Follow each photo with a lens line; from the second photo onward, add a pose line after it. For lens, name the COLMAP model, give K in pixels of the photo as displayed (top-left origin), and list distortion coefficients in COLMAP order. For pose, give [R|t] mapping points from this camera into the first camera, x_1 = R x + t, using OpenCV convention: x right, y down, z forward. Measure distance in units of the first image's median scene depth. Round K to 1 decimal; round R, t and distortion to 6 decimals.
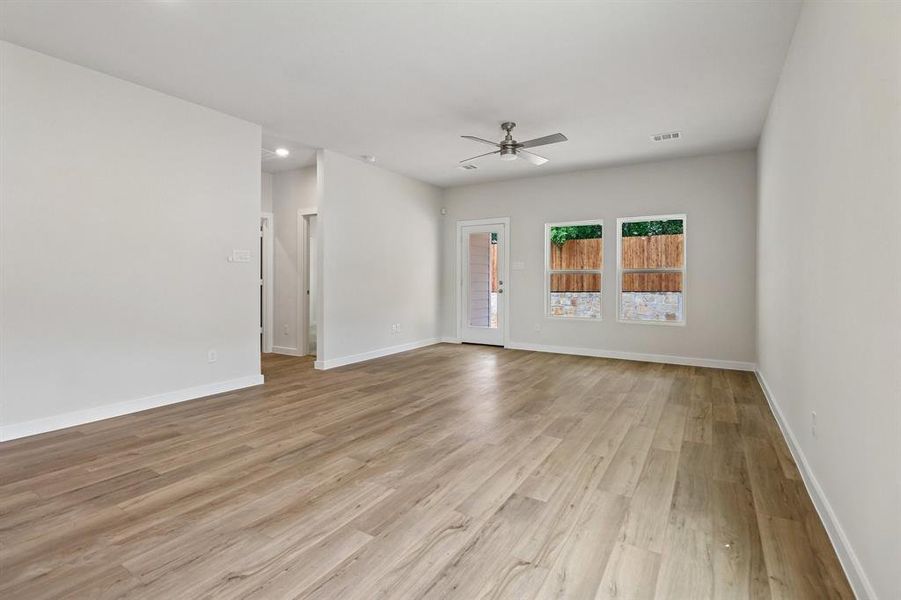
lens RADIAL K [[425.3, 0, 449.3], [0, 425.3, 280.9], [0, 0, 1]] dist [0.001035, -0.010334]
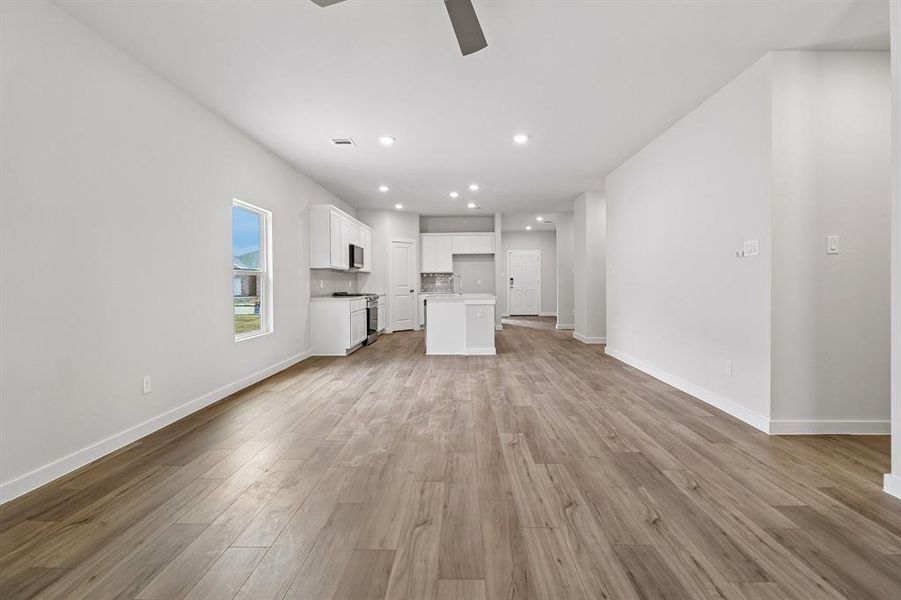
lens RADIAL K [[425.3, 0, 452.3], [0, 425.3, 286.4], [0, 0, 1]] dist [0.001035, -0.010334]
pose [[-0.863965, 0.007743, -0.503492, 0.345769], [0.004636, 0.999962, 0.007423, 0.000502], [0.503530, 0.004079, -0.863968, 1.376140]]
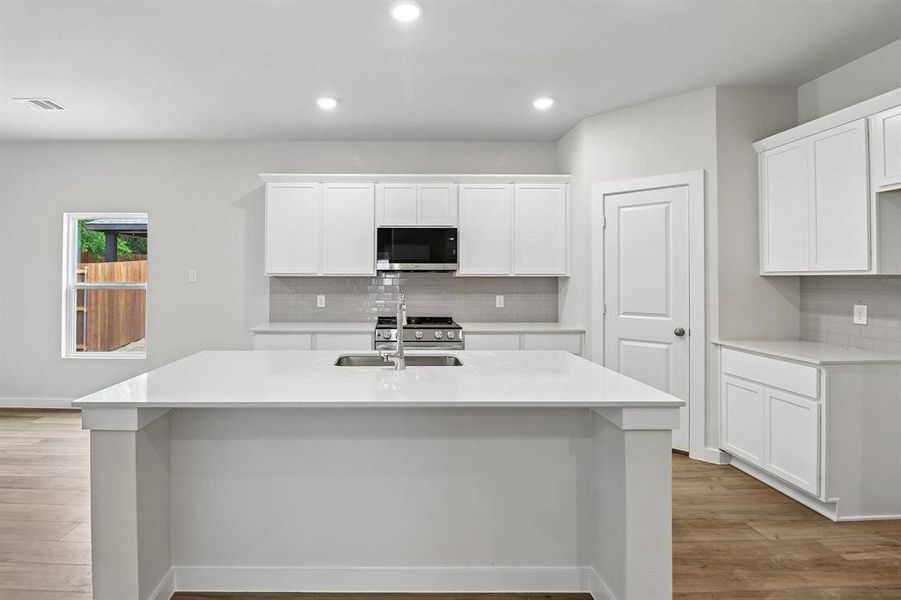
lens RADIAL K [[425.3, 0, 420.4], [0, 425.3, 276.9], [0, 0, 1]] dist [0.001035, -0.010334]
pose [[-0.539517, 0.000643, 0.841974, -0.990411], [-0.002939, 0.999992, -0.002647, -0.051216], [-0.841969, -0.003903, -0.539511, 0.089555]]
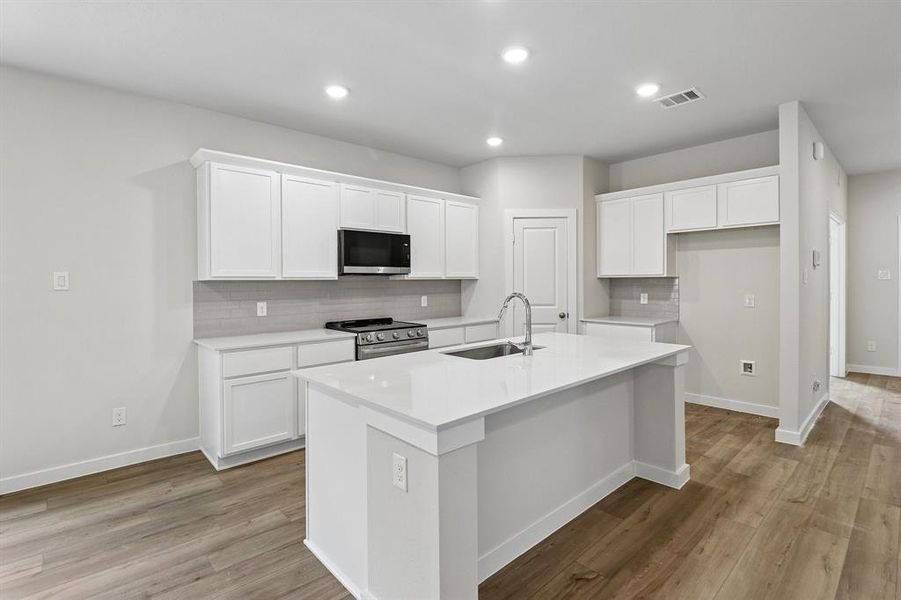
lens RADIAL K [[425.3, 0, 452.6], [0, 425.3, 283.7], [0, 0, 1]] dist [0.001035, -0.010334]
pose [[-0.962728, 0.003197, 0.270452, -0.630283], [0.005653, 0.999950, 0.008304, -0.052312], [-0.270412, 0.009523, -0.962698, 0.459929]]
